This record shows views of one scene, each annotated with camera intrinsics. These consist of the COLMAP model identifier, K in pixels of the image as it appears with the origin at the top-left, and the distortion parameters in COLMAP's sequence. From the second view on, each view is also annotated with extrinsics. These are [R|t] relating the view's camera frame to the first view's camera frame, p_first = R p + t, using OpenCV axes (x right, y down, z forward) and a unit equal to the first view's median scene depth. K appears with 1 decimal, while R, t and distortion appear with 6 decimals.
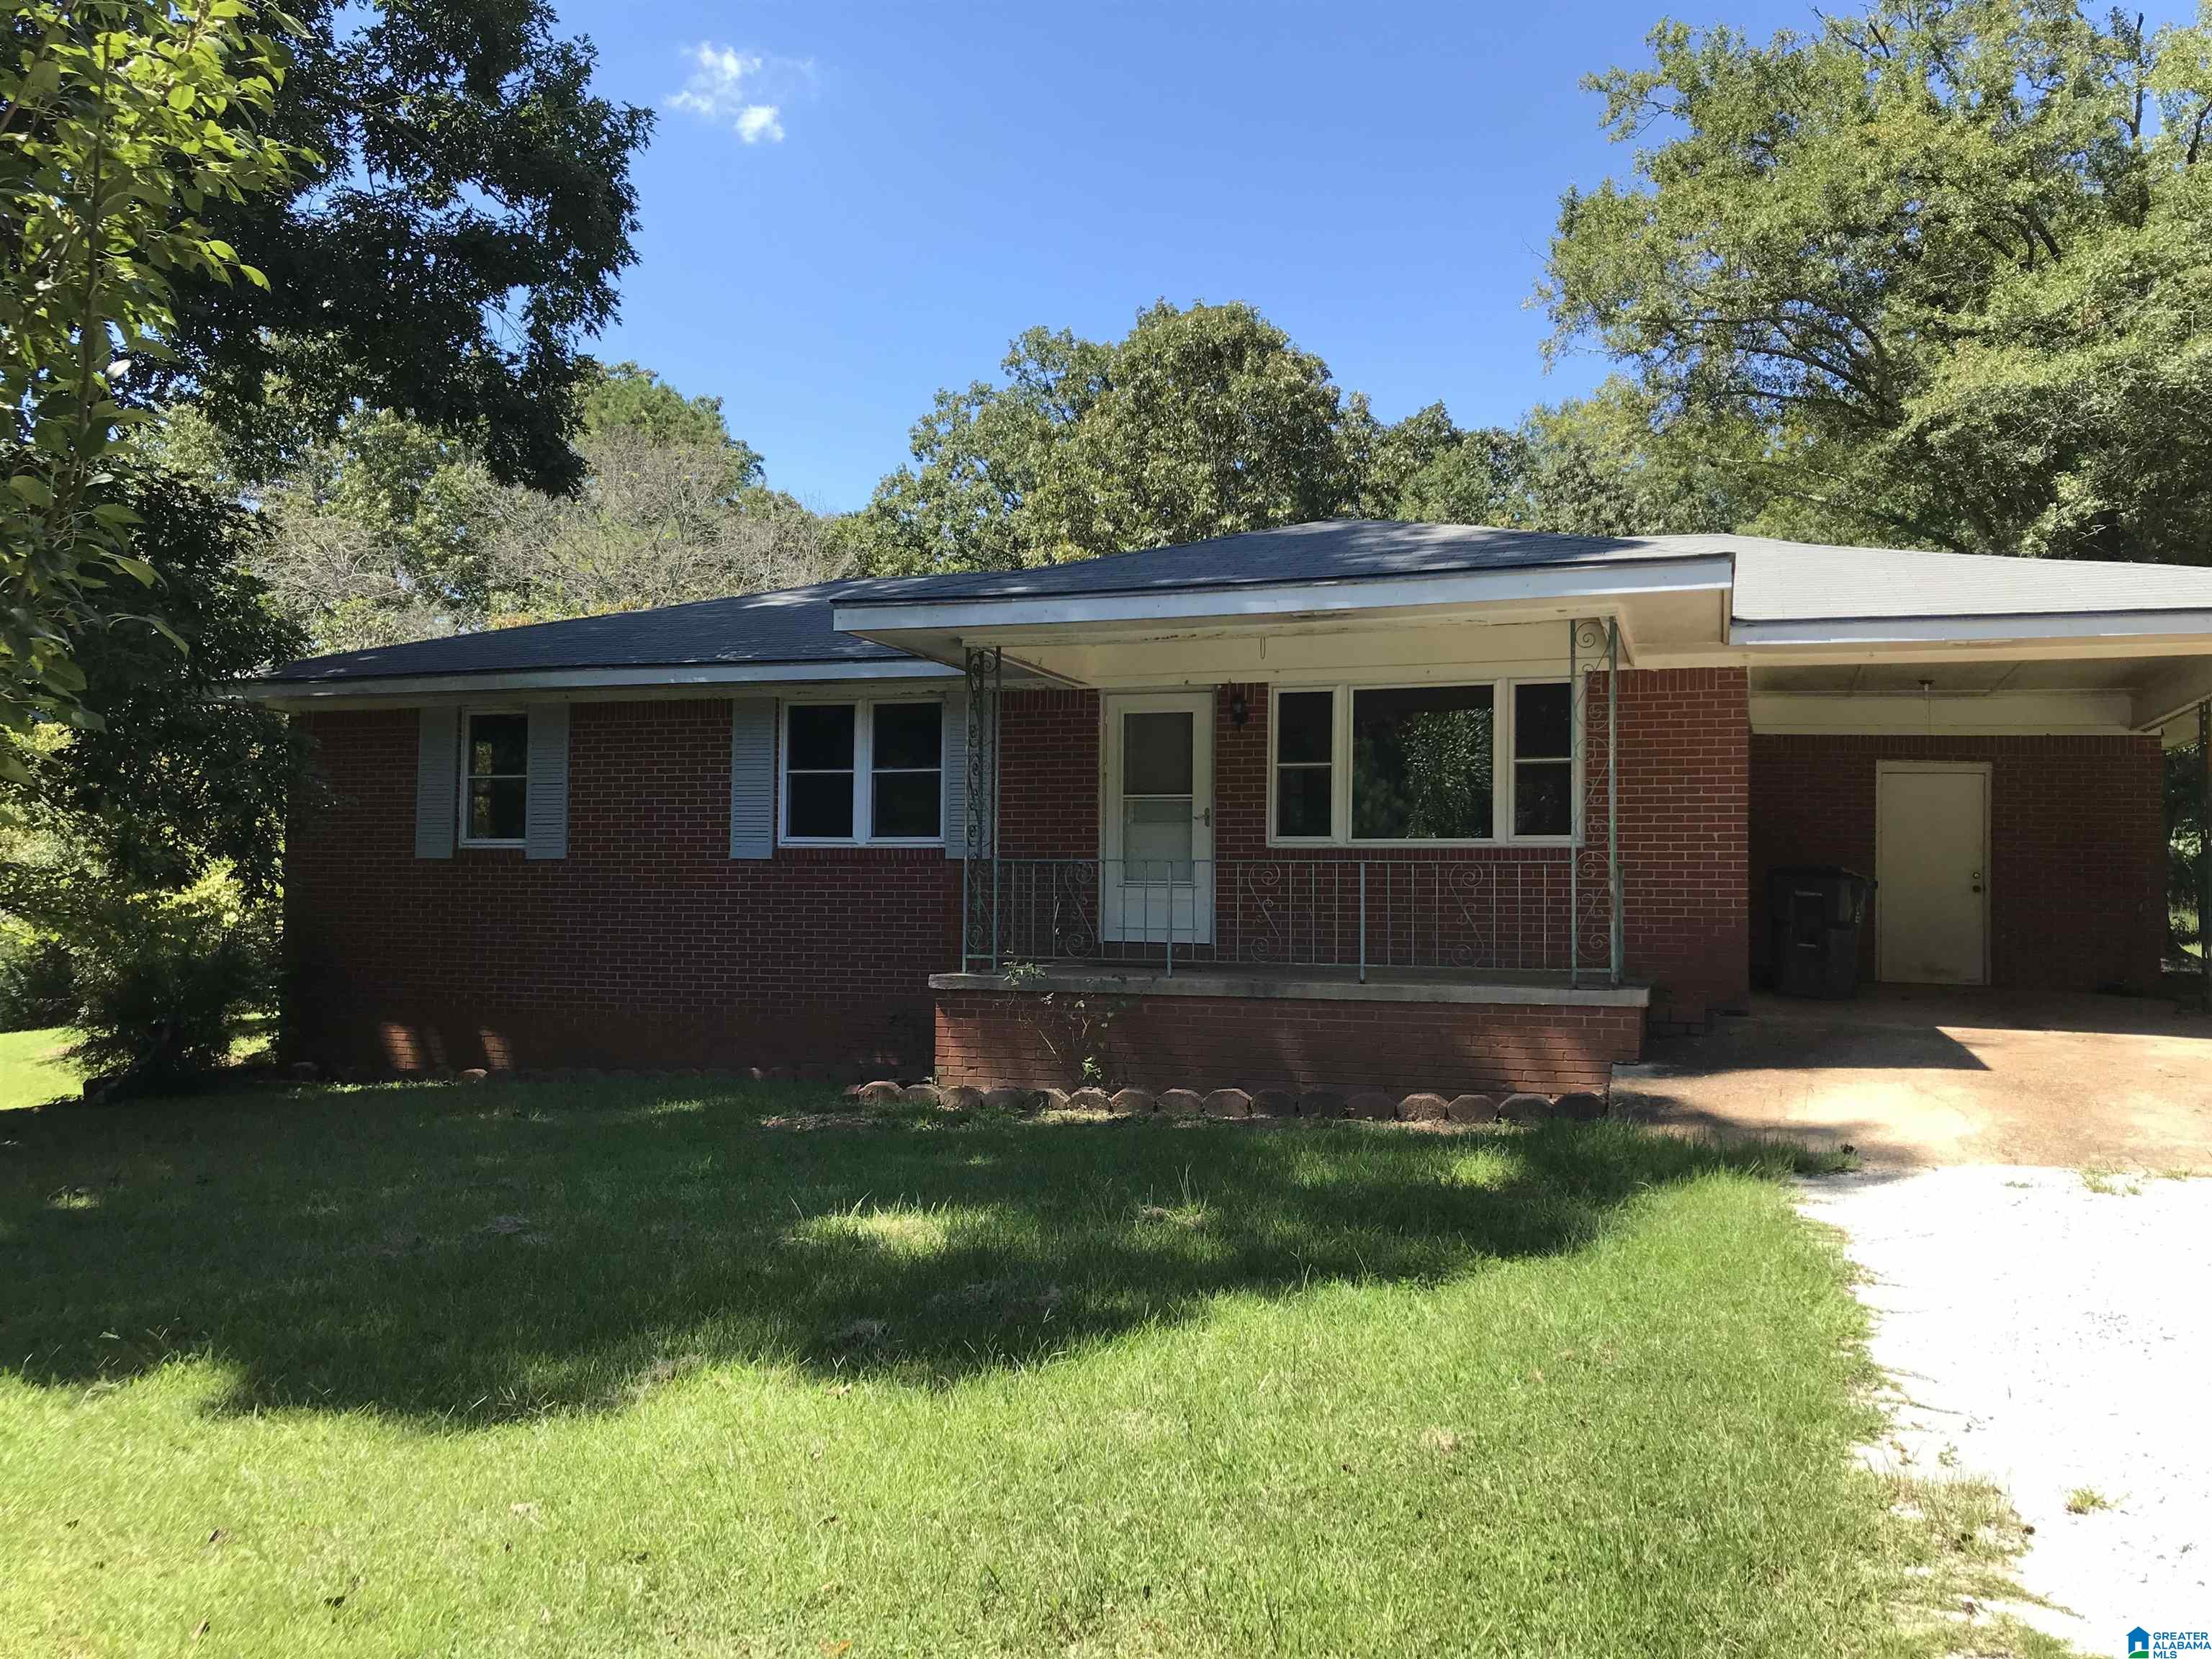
lens RADIAL K [[1843.3, 0, 1090.4], [0, 1843.3, 824.8], [0, 0, 1]] dist [0.037071, 0.002416]
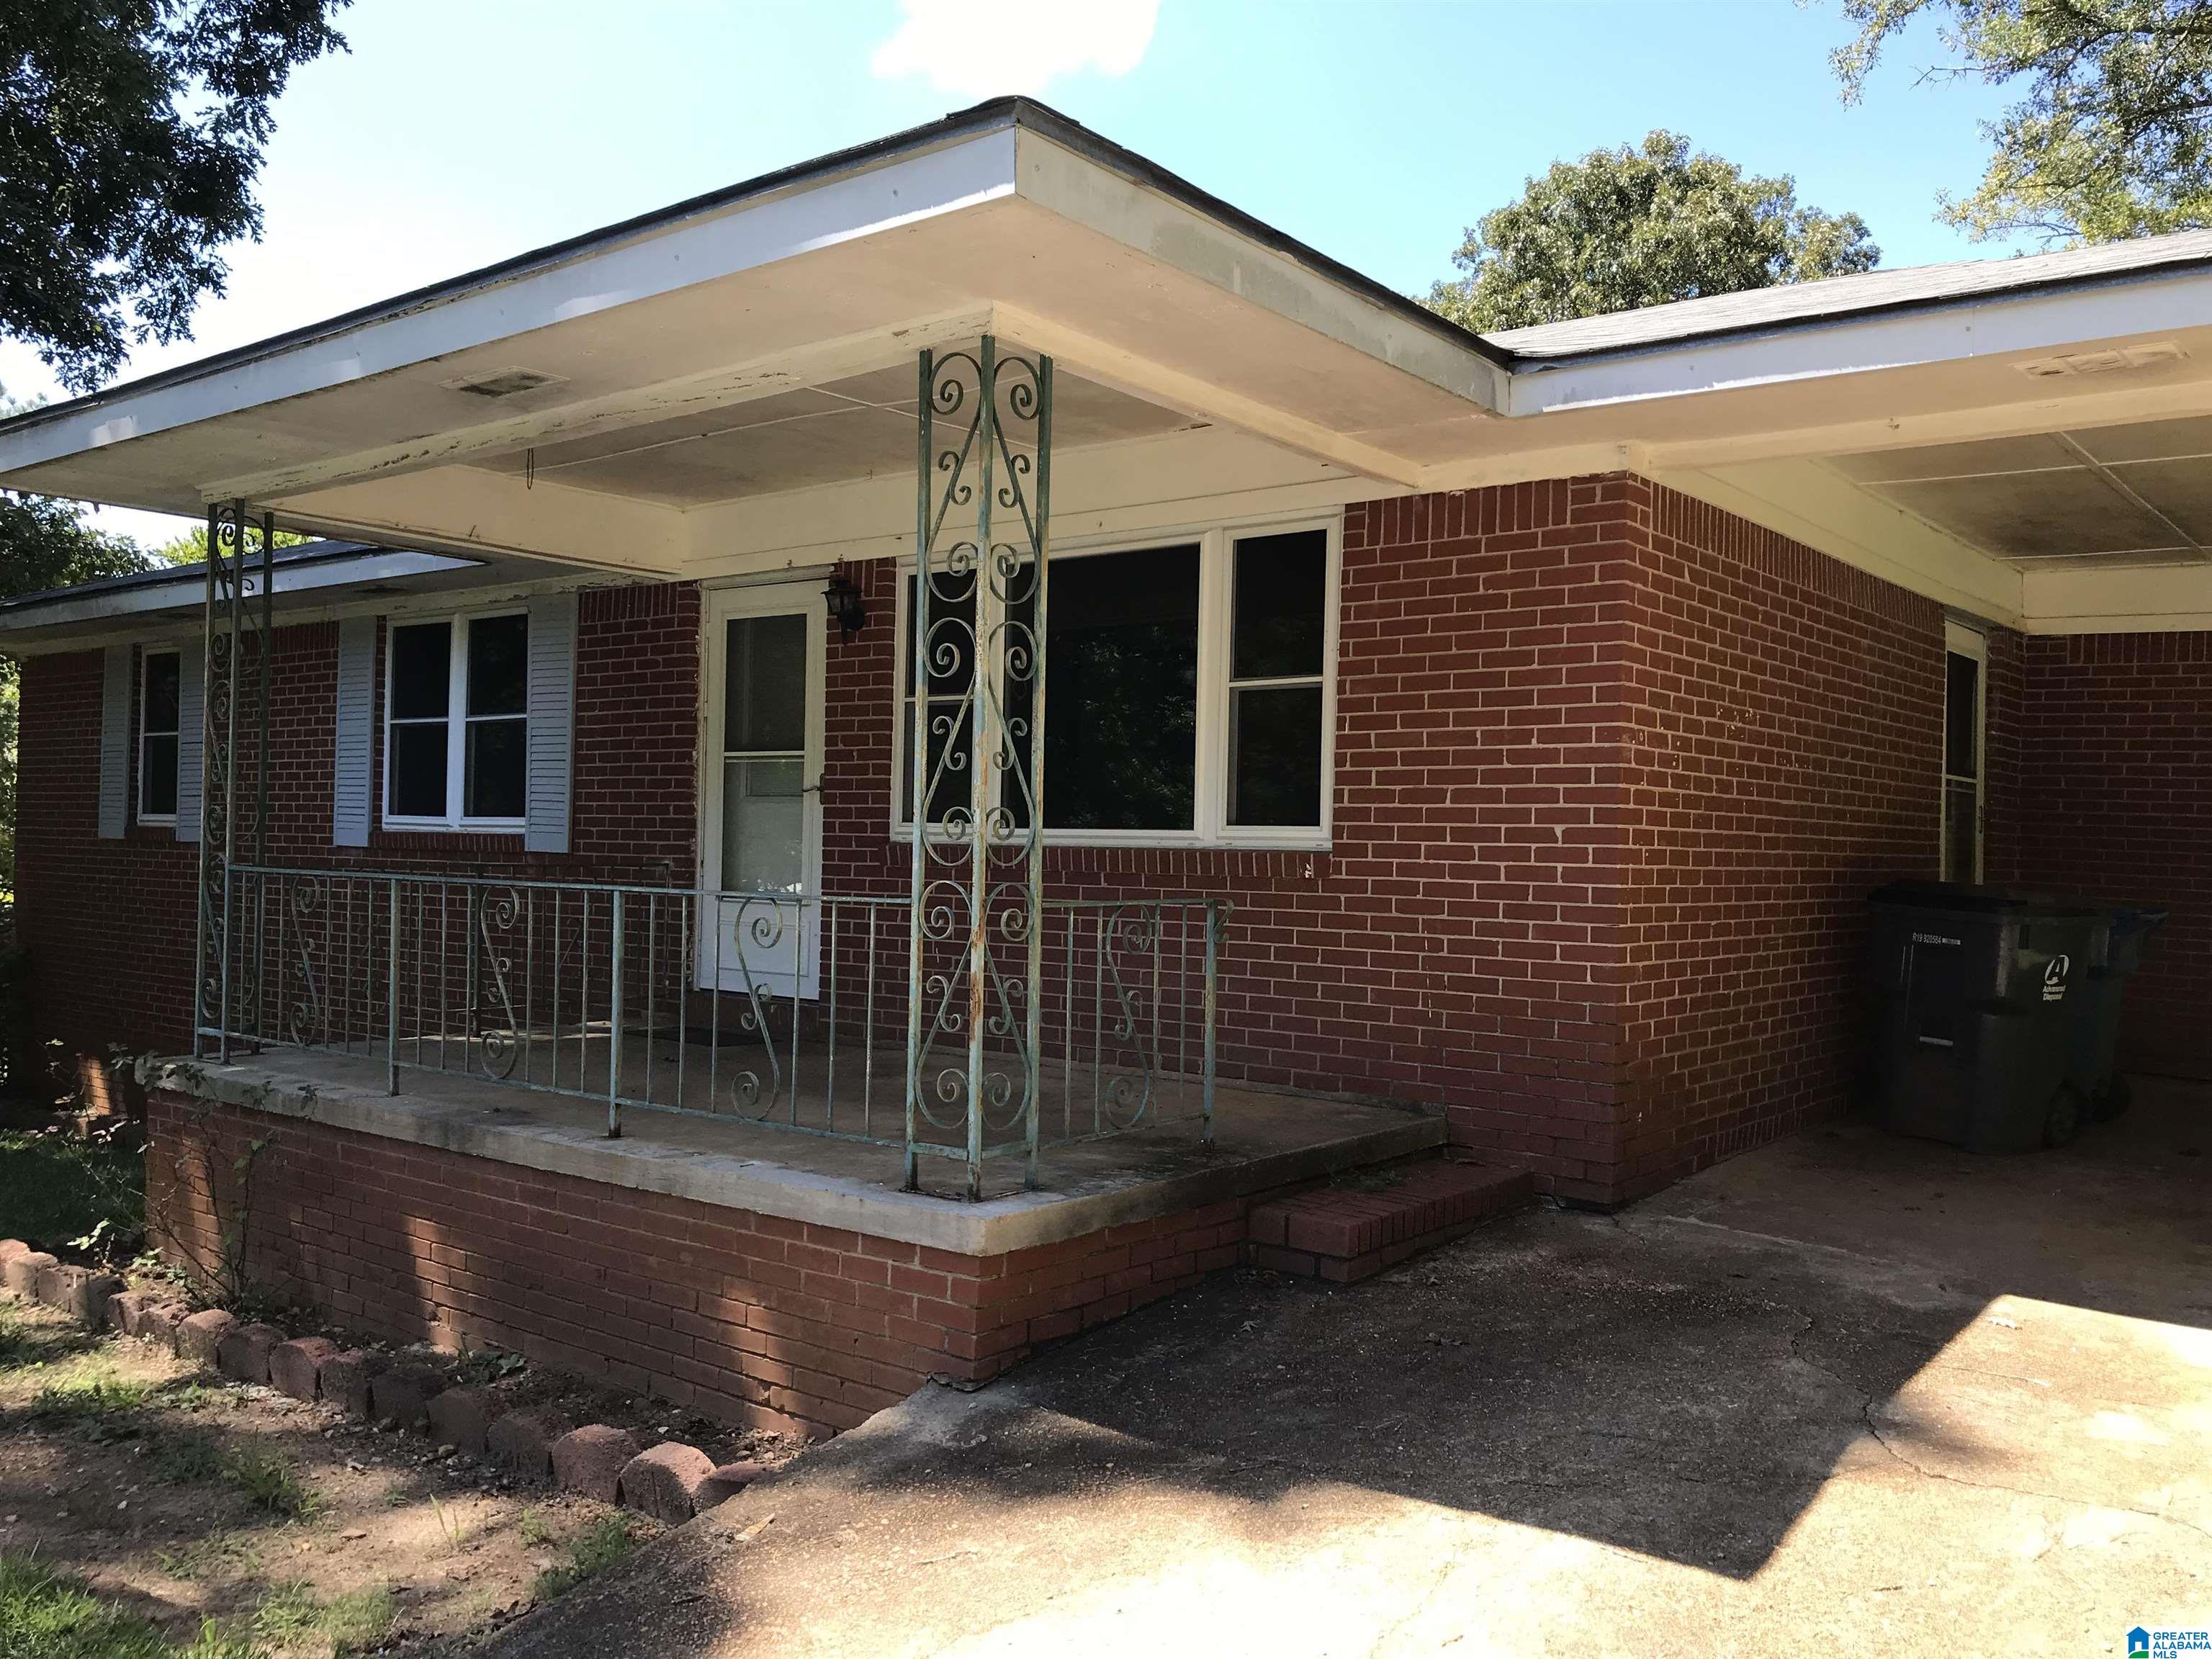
lens RADIAL K [[1843.3, 0, 1120.1], [0, 1843.3, 844.2], [0, 0, 1]] dist [0.037071, 0.002416]
pose [[0.950087, 0.008728, -0.311862, 0.328168], [0.002295, 0.999386, 0.034963, -0.006690], [0.311976, -0.033934, 0.949484, 0.442037]]
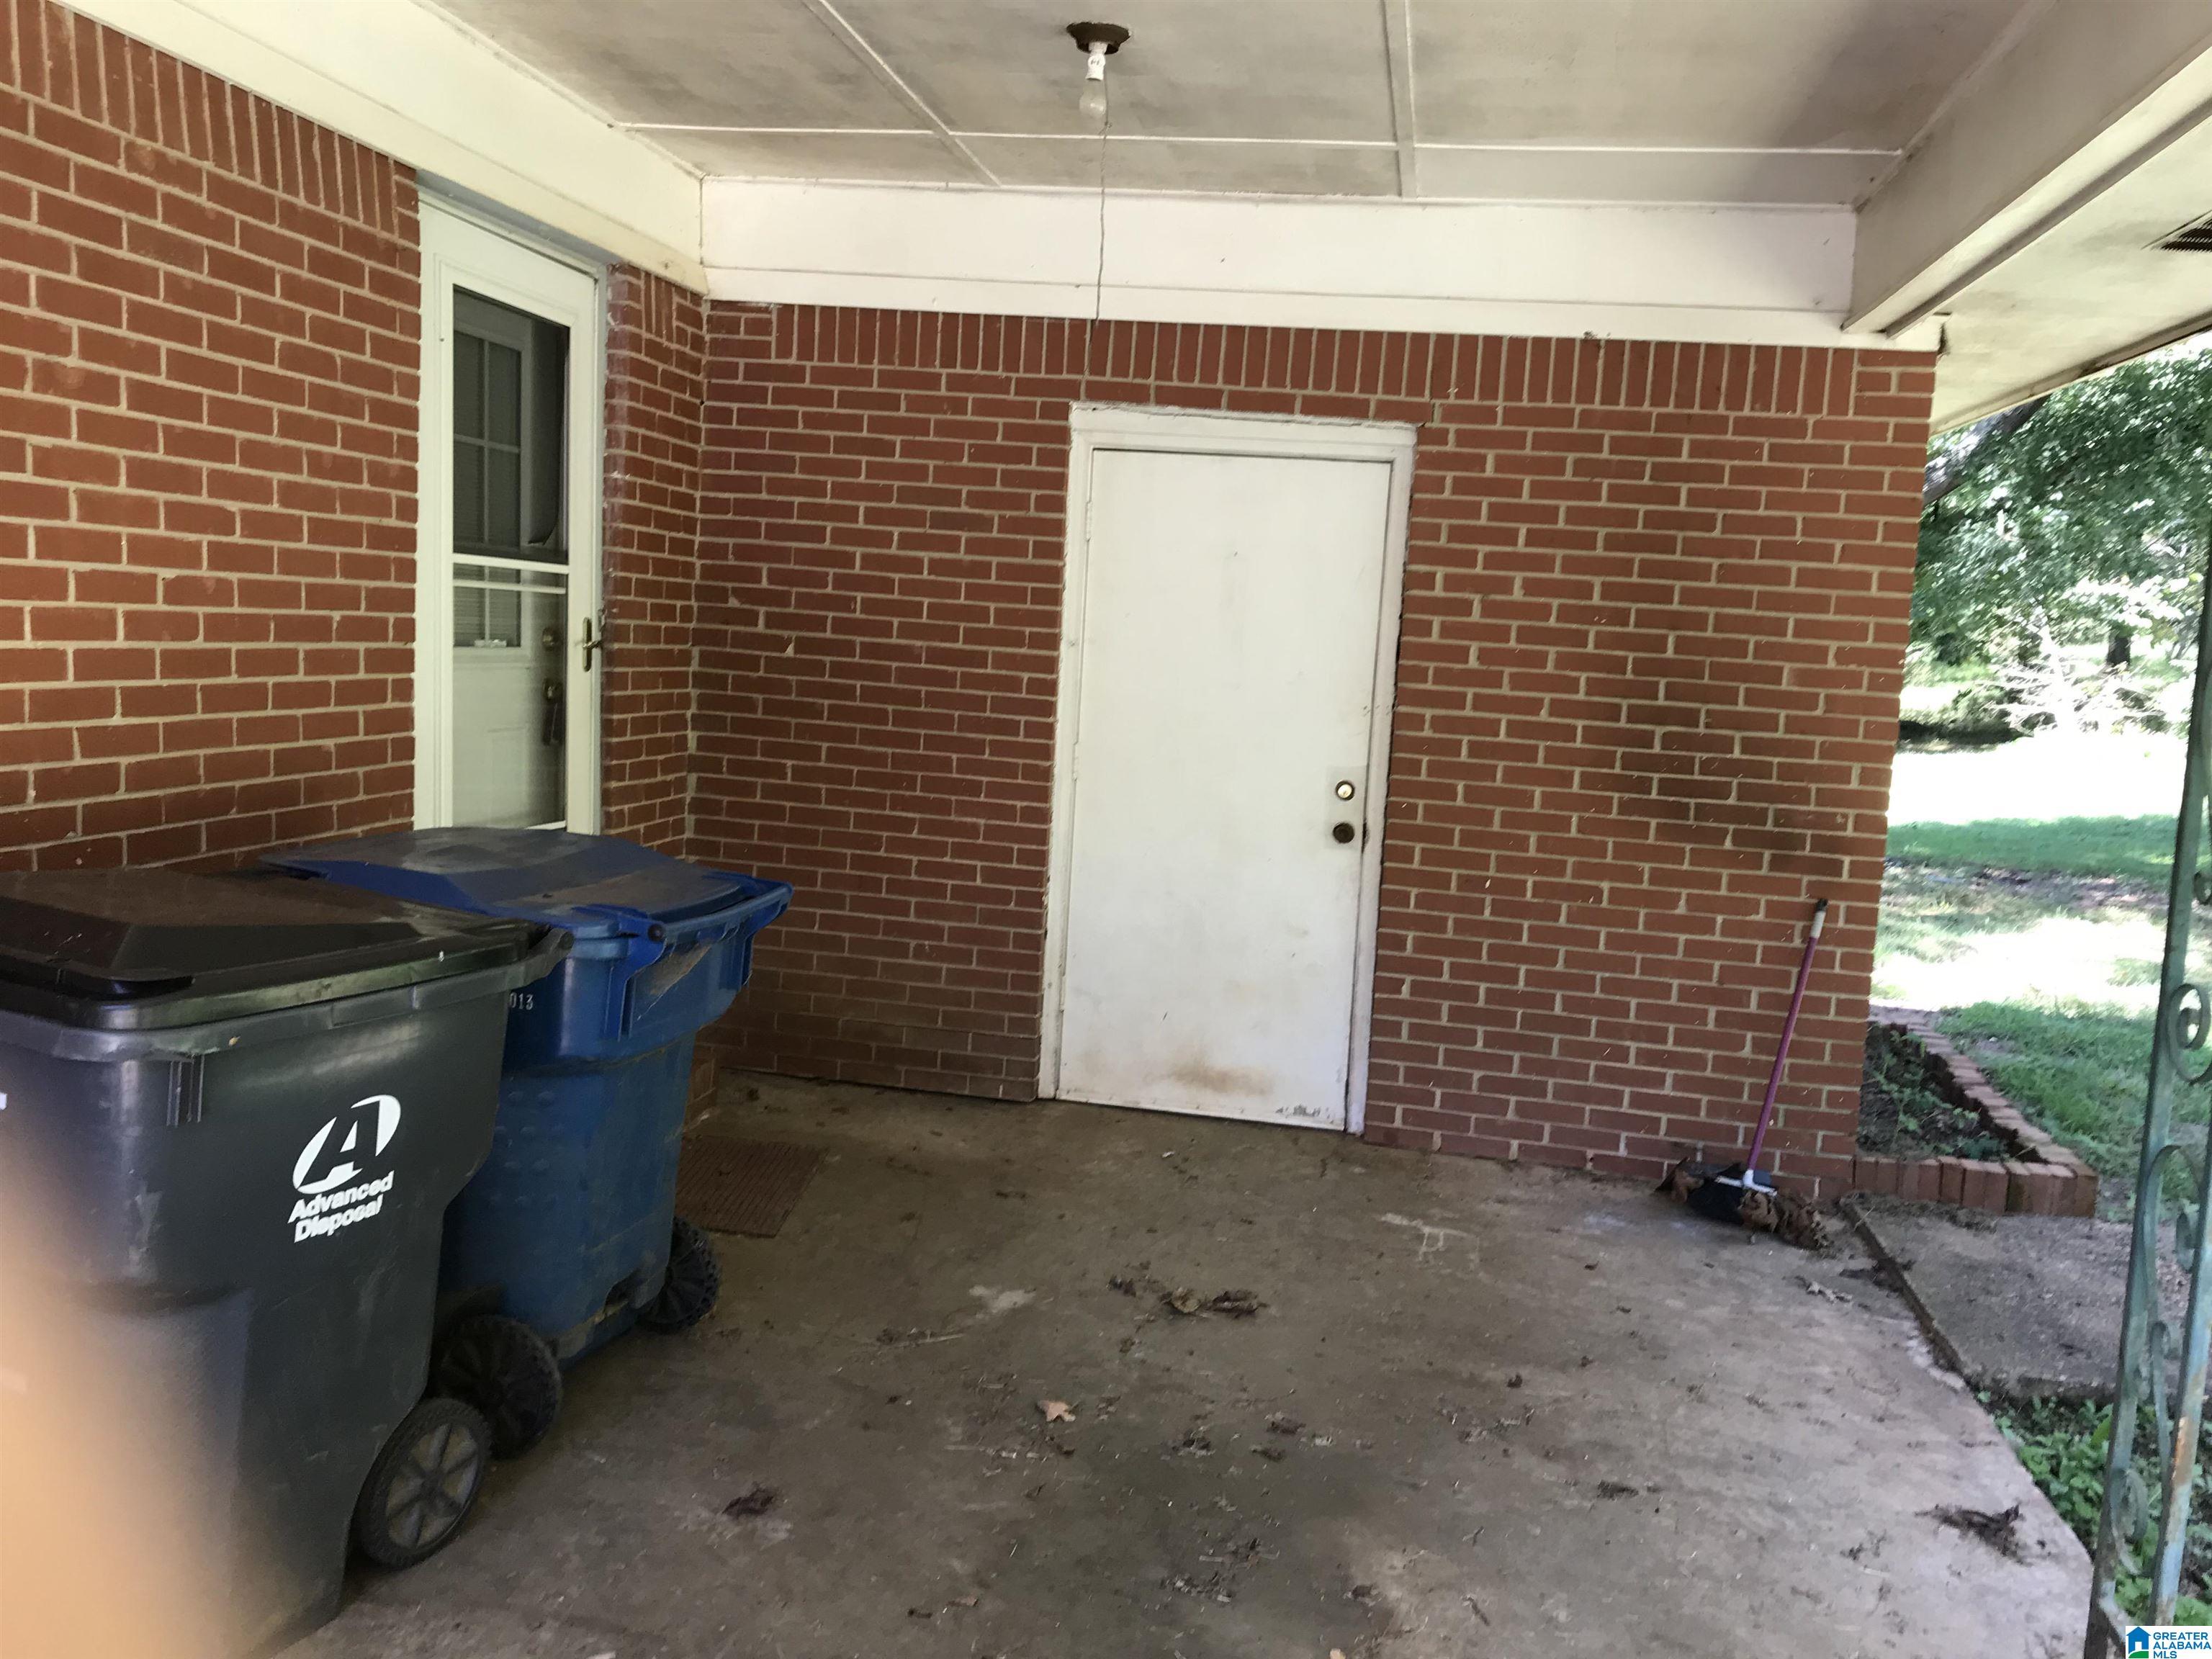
lens RADIAL K [[1843.3, 0, 1109.7], [0, 1843.3, 833.0], [0, 0, 1]] dist [0.037071, 0.002416]
pose [[0.985152, 0.017035, 0.170838, 0.456569], [-0.043070, 0.987767, 0.149871, -0.012876], [-0.166195, -0.155004, 0.973834, 0.833497]]
